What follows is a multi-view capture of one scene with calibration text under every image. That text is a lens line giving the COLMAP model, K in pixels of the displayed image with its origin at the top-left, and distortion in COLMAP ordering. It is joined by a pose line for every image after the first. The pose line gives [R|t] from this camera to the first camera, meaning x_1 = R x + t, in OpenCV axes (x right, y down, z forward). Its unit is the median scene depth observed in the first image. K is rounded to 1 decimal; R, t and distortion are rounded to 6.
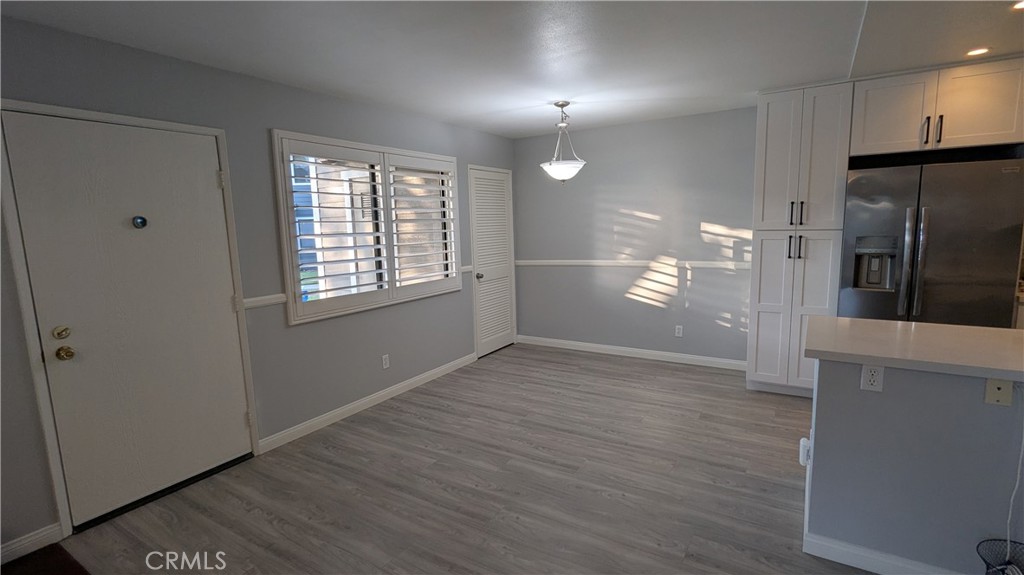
lens RADIAL K [[484.8, 0, 512.1], [0, 484.8, 287.5], [0, 0, 1]] dist [0.004632, -0.000208]
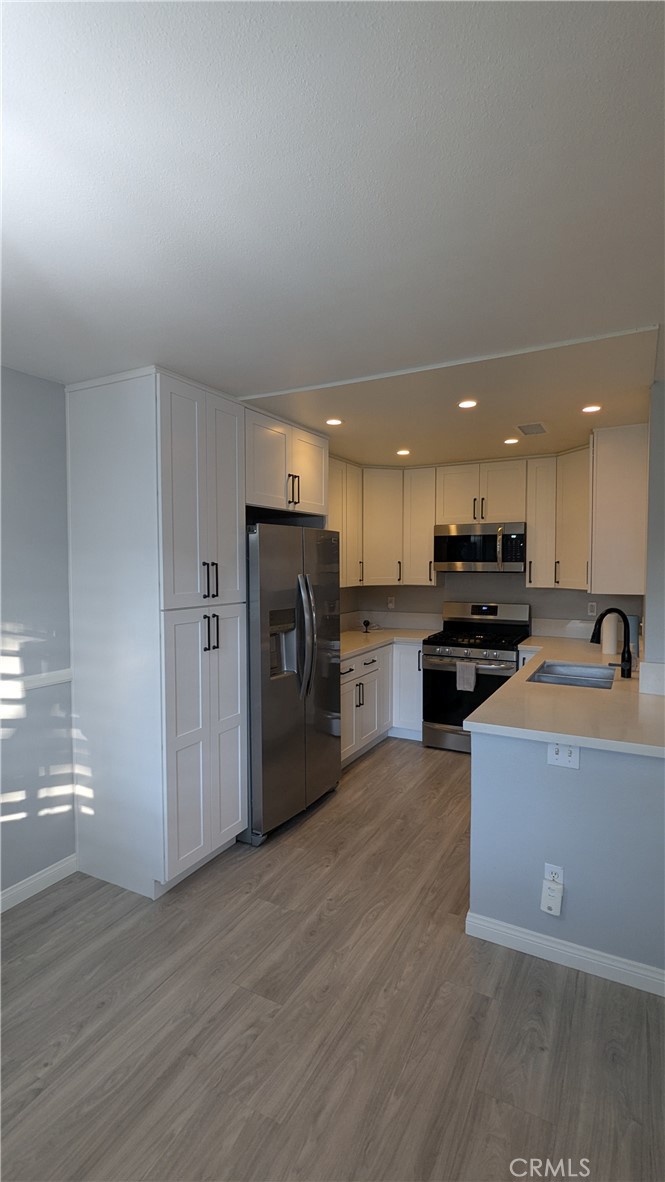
lens RADIAL K [[559.6, 0, 331.1], [0, 559.6, 588.6], [0, 0, 1]] dist [0.004632, -0.000208]
pose [[-0.045305, -0.021172, 0.998749, -0.169674], [0.148700, 0.988494, 0.027700, -0.146541], [-0.987844, 0.149769, -0.041636, 0.920932]]
